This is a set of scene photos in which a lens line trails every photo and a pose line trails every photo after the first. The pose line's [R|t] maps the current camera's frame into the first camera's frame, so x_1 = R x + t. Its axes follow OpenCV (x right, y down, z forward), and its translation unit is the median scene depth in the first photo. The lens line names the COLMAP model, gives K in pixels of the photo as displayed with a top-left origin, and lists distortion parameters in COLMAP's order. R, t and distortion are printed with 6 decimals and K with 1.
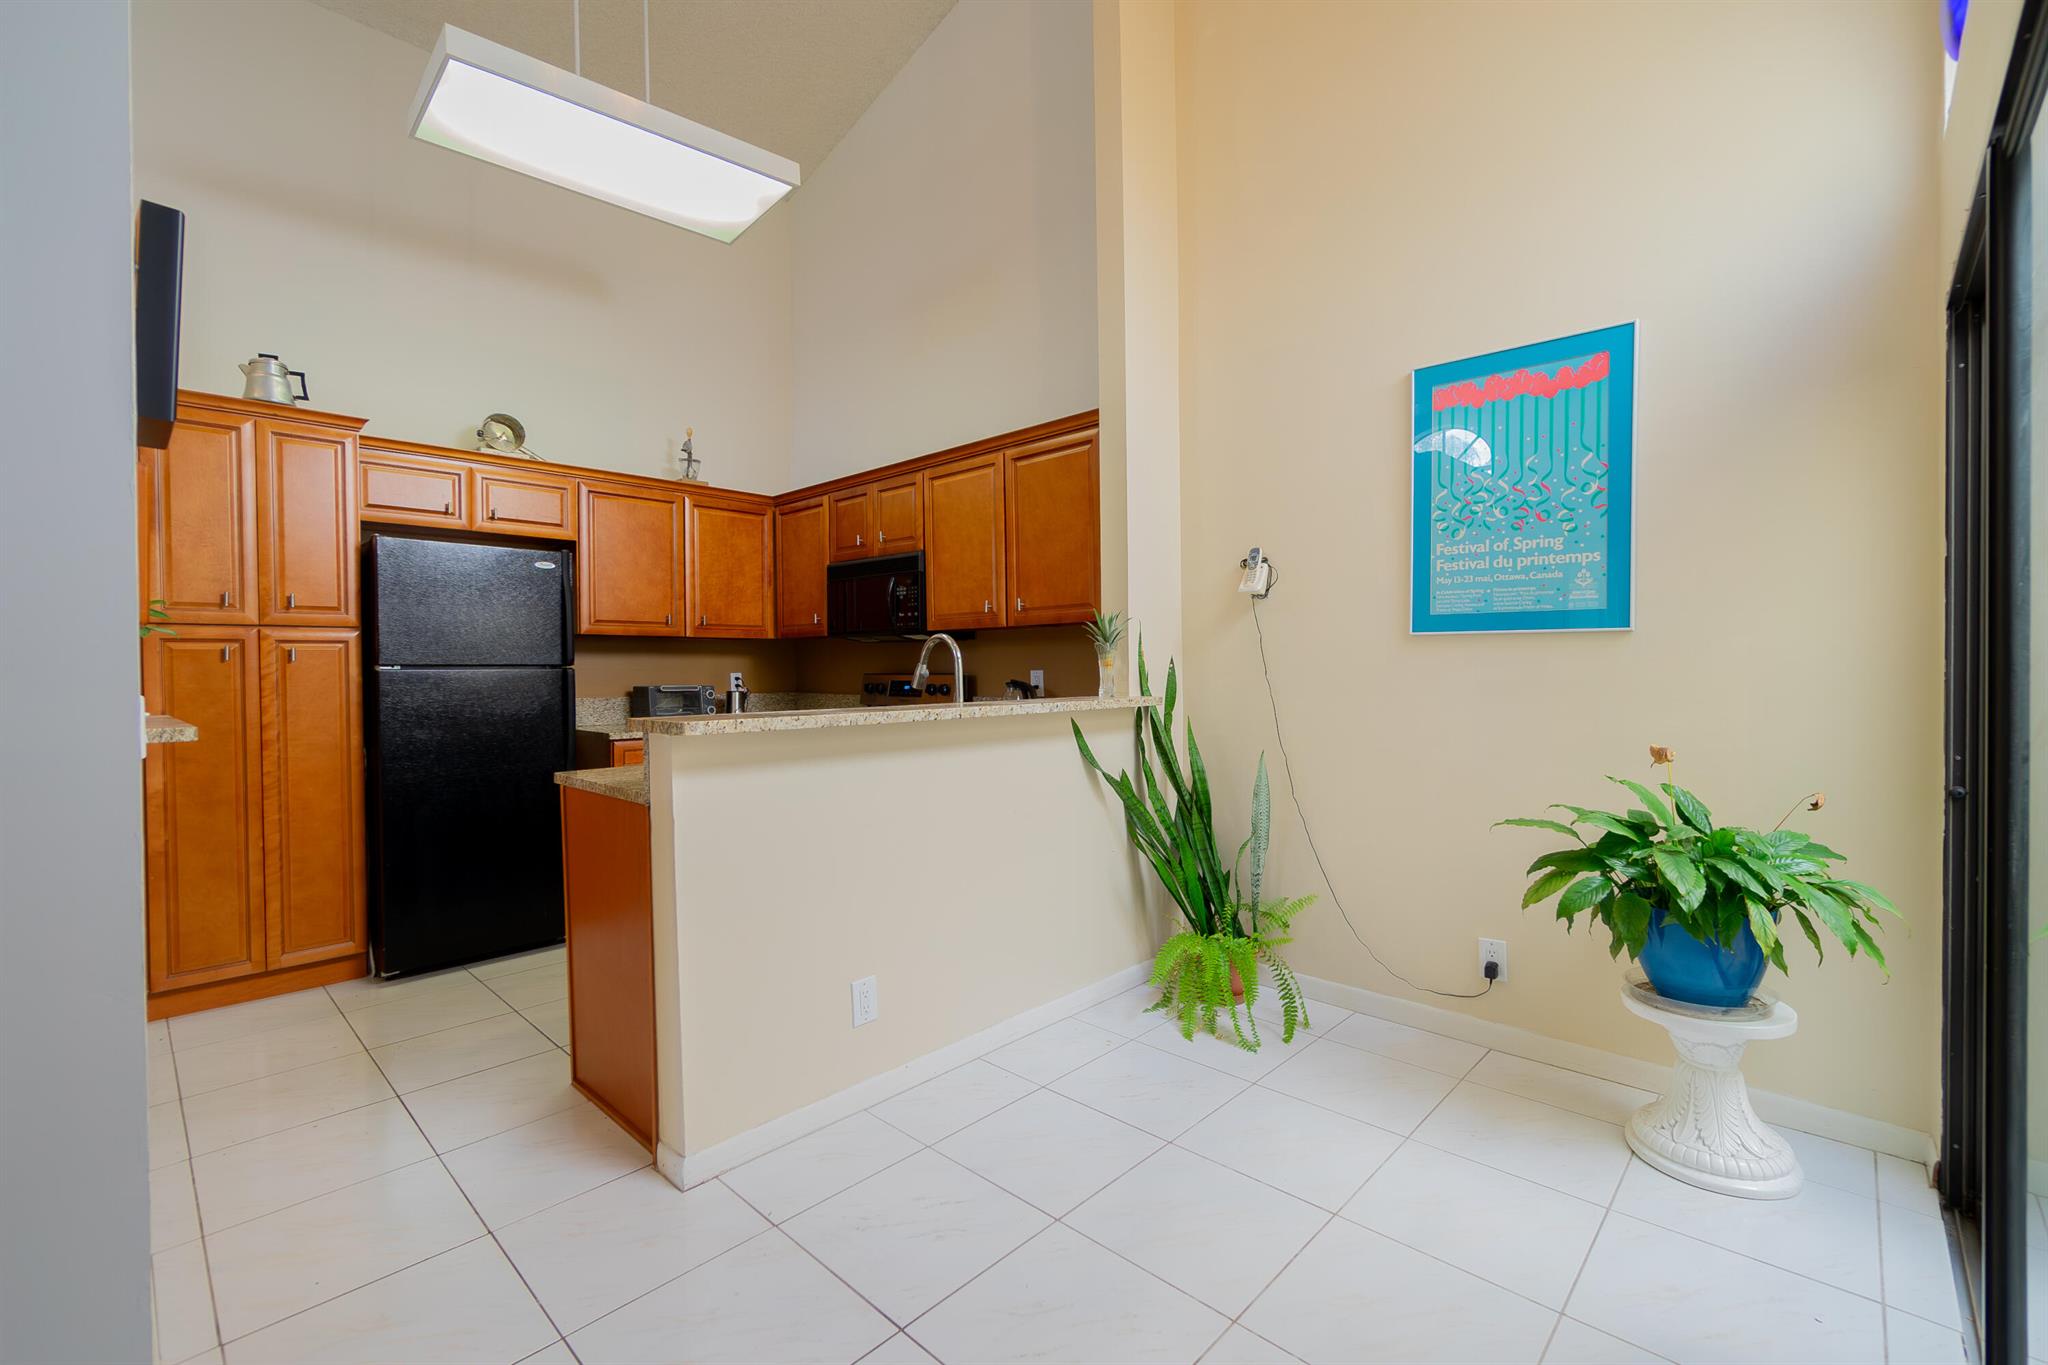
lens RADIAL K [[883.1, 0, 1020.2], [0, 883.1, 675.0], [0, 0, 1]] dist [0.001660, -0.000093]
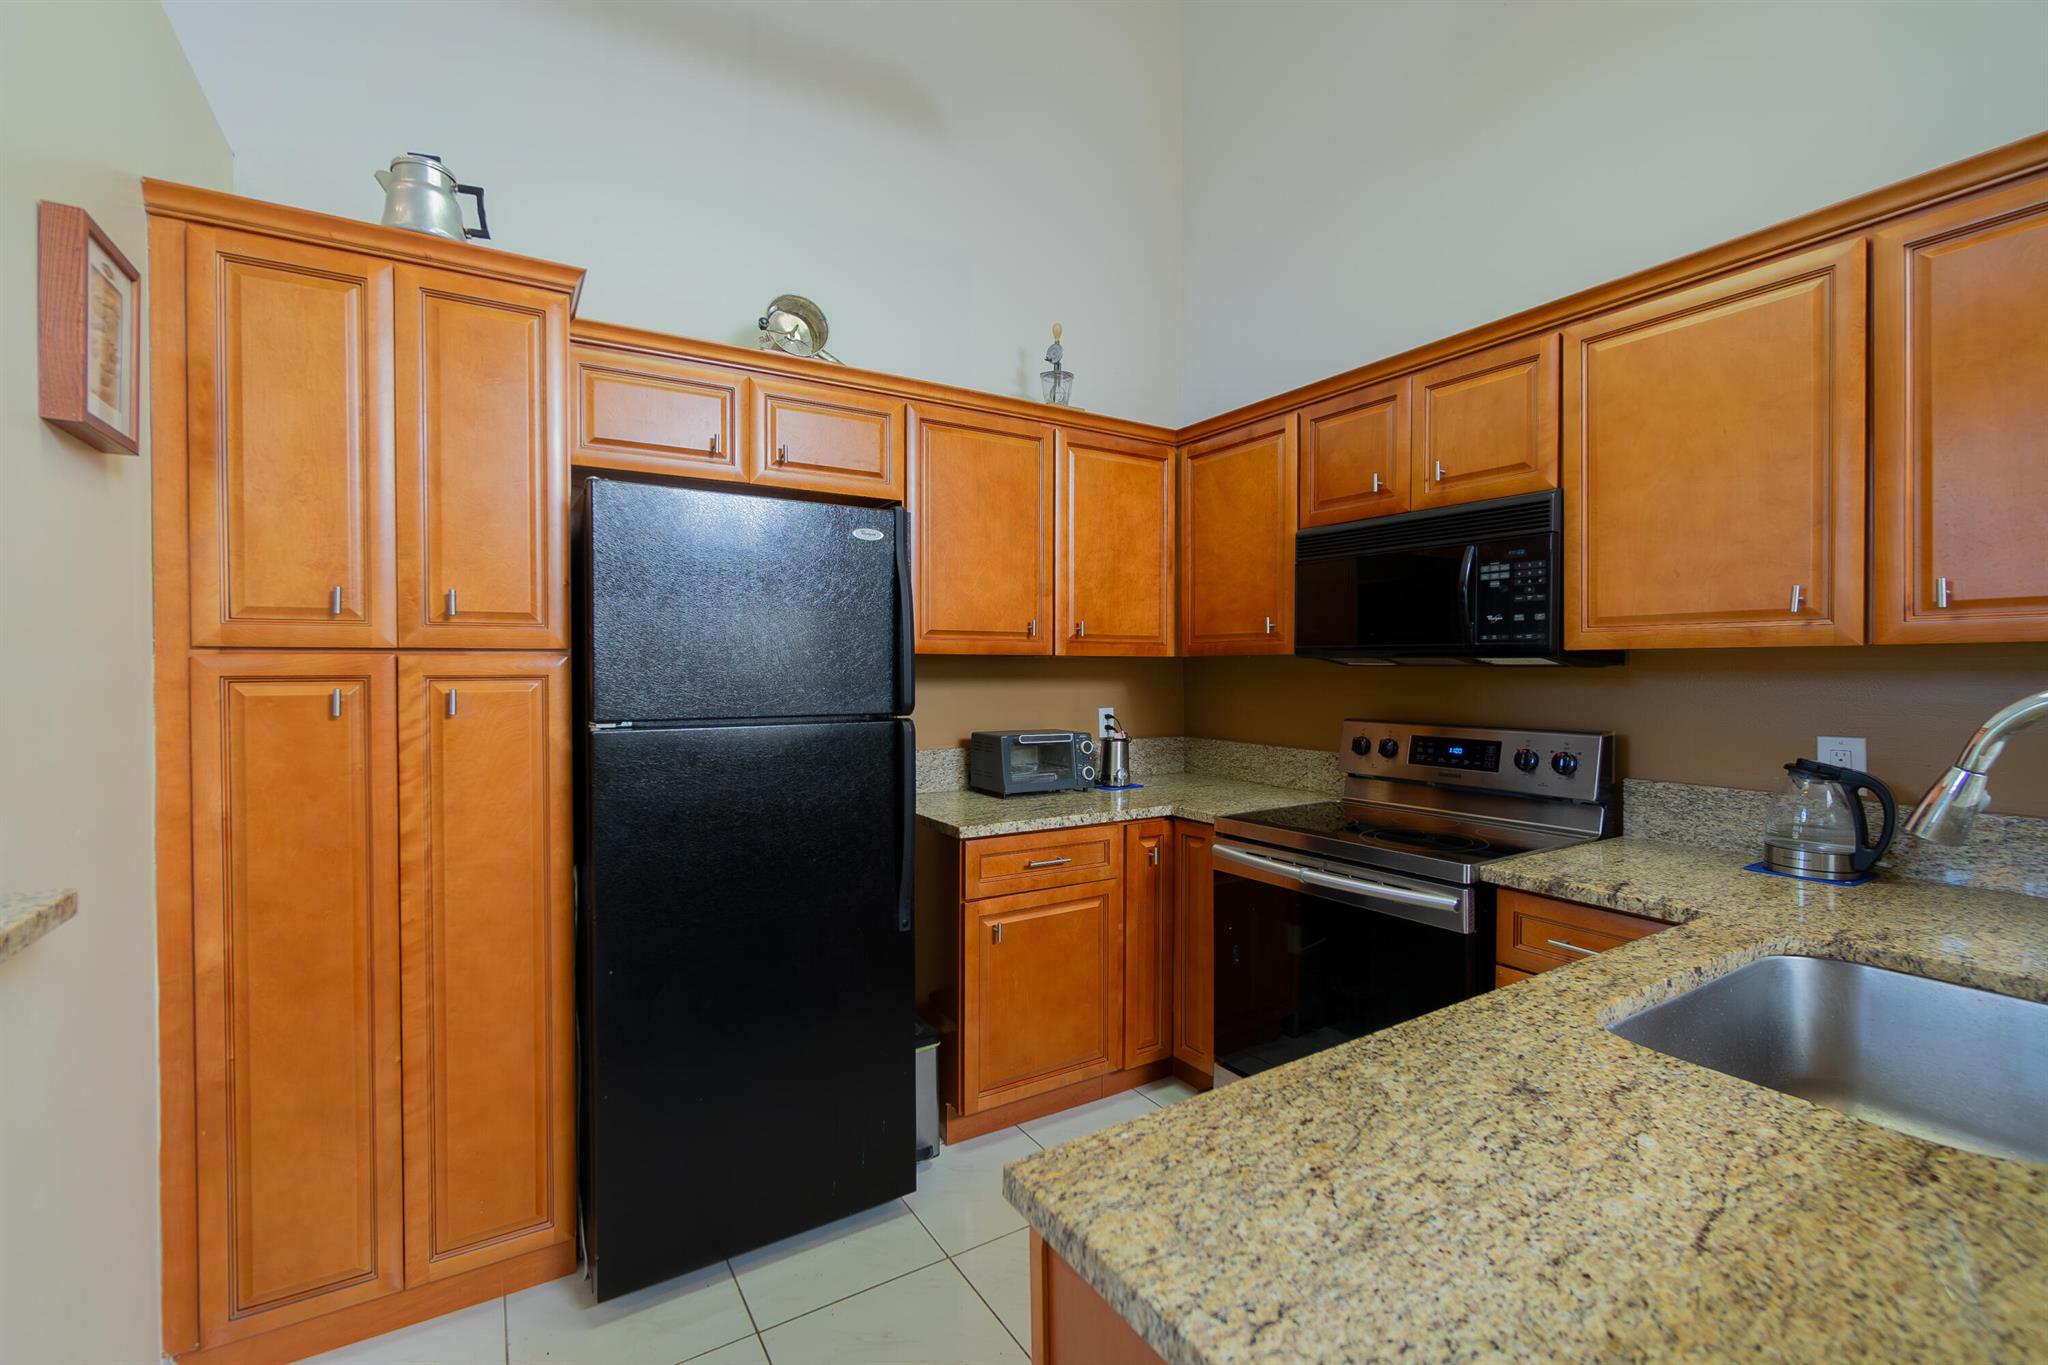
lens RADIAL K [[883.1, 0, 1024.3], [0, 883.1, 671.8], [0, 0, 1]] dist [0.001660, -0.000093]
pose [[0.969688, 0.008299, -0.244206, -0.304198], [-0.008885, 0.999960, -0.001300, -0.037925], [0.244185, 0.003431, 0.969723, 0.483103]]
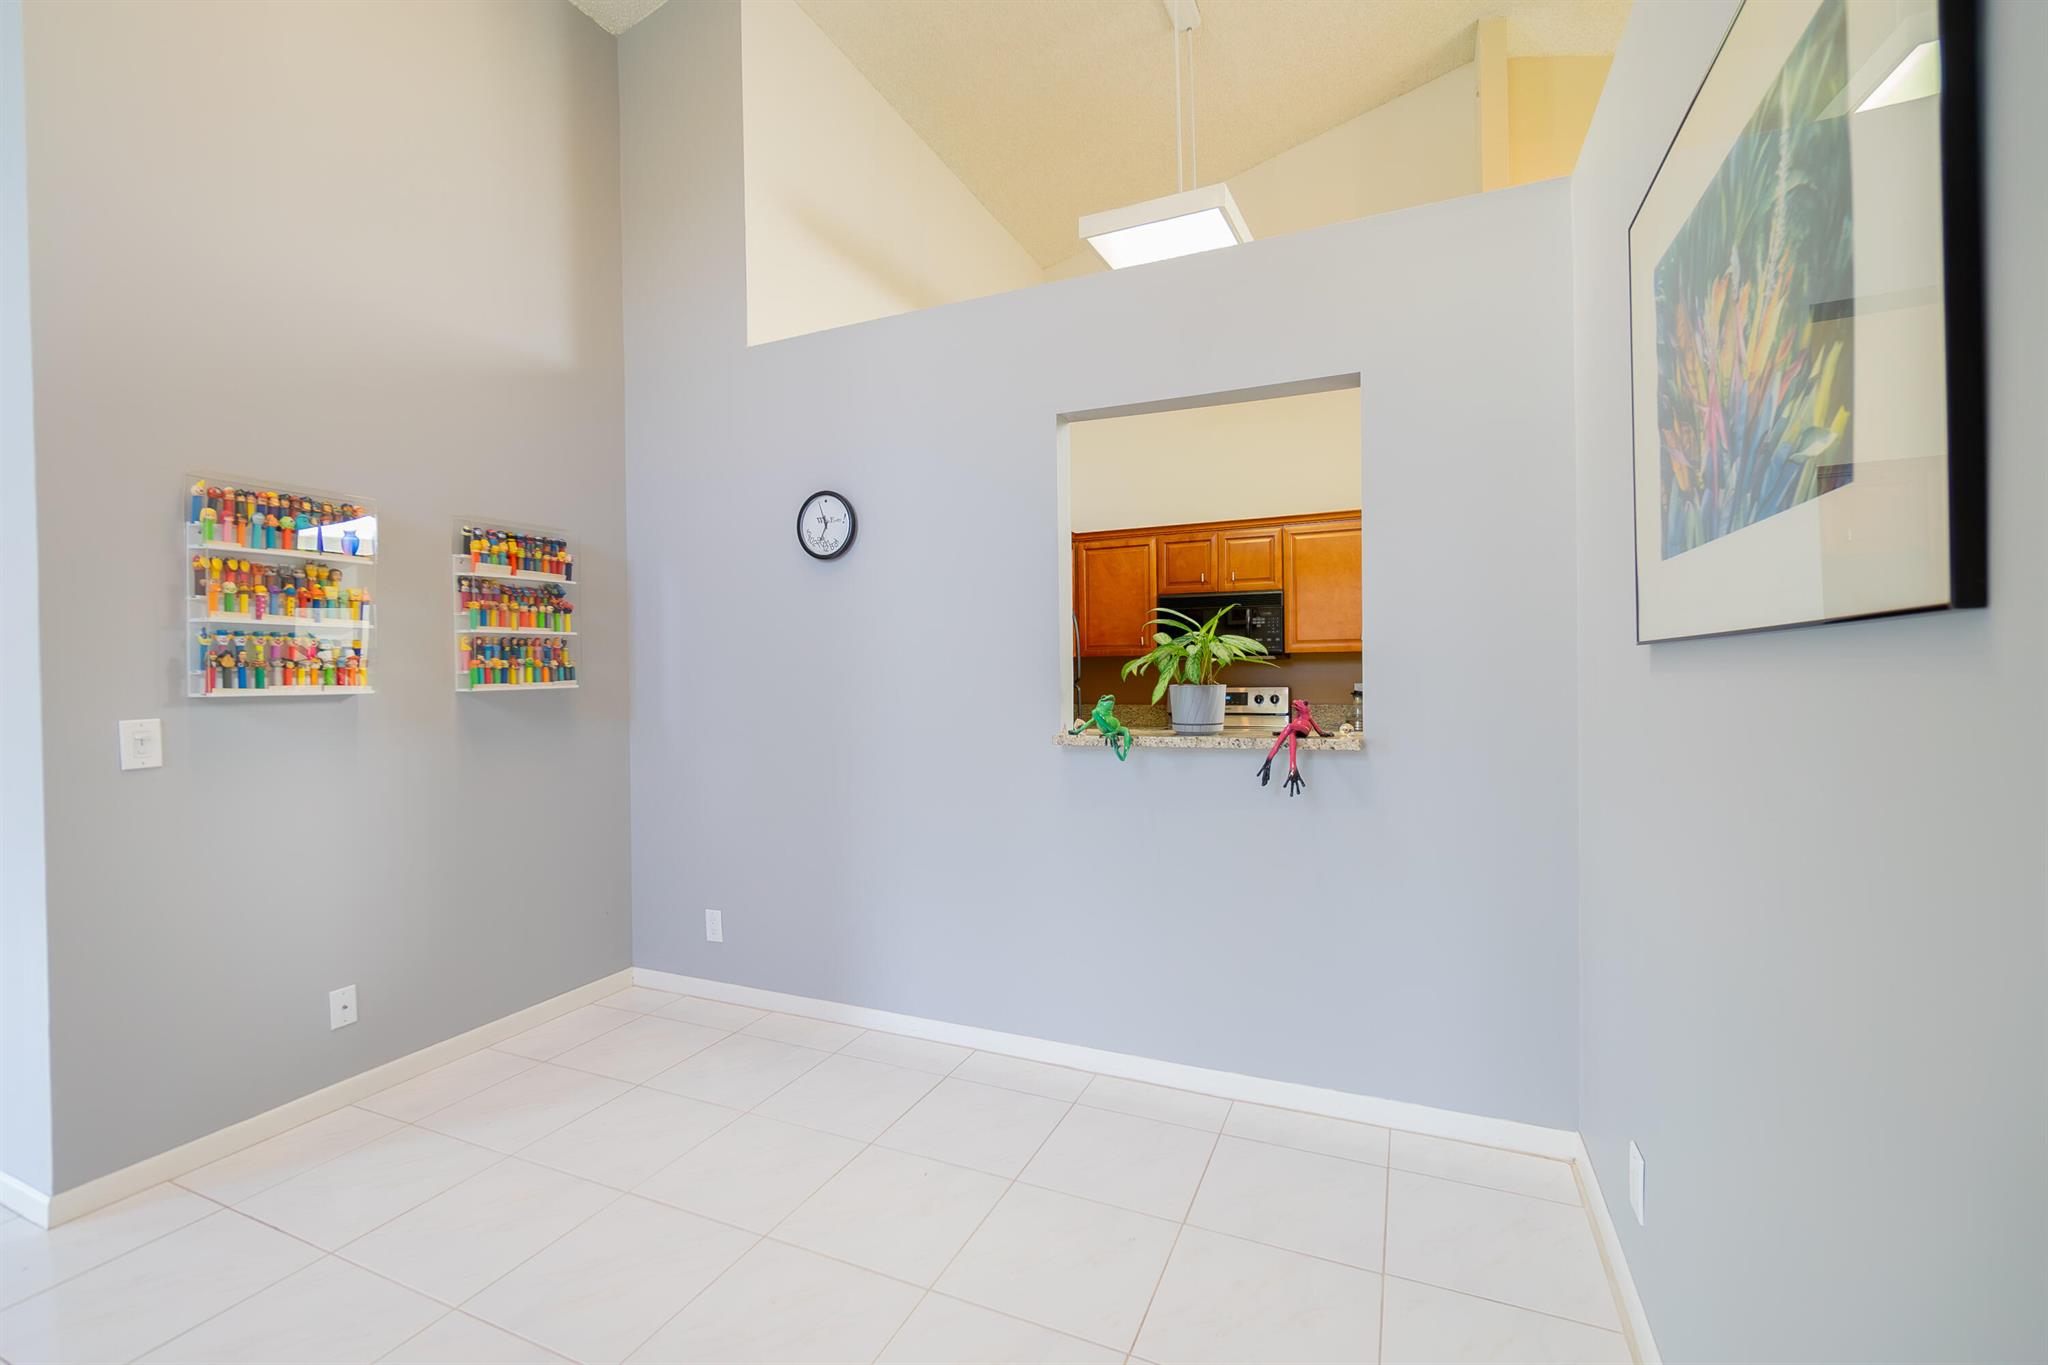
lens RADIAL K [[883.1, 0, 1023.4], [0, 883.1, 675.4], [0, 0, 1]] dist [0.001660, -0.000093]
pose [[0.940100, -0.010719, 0.340729, -0.974418], [0.011635, 0.999932, -0.000644, -0.022973], [-0.340699, 0.004570, 0.940161, -0.072895]]
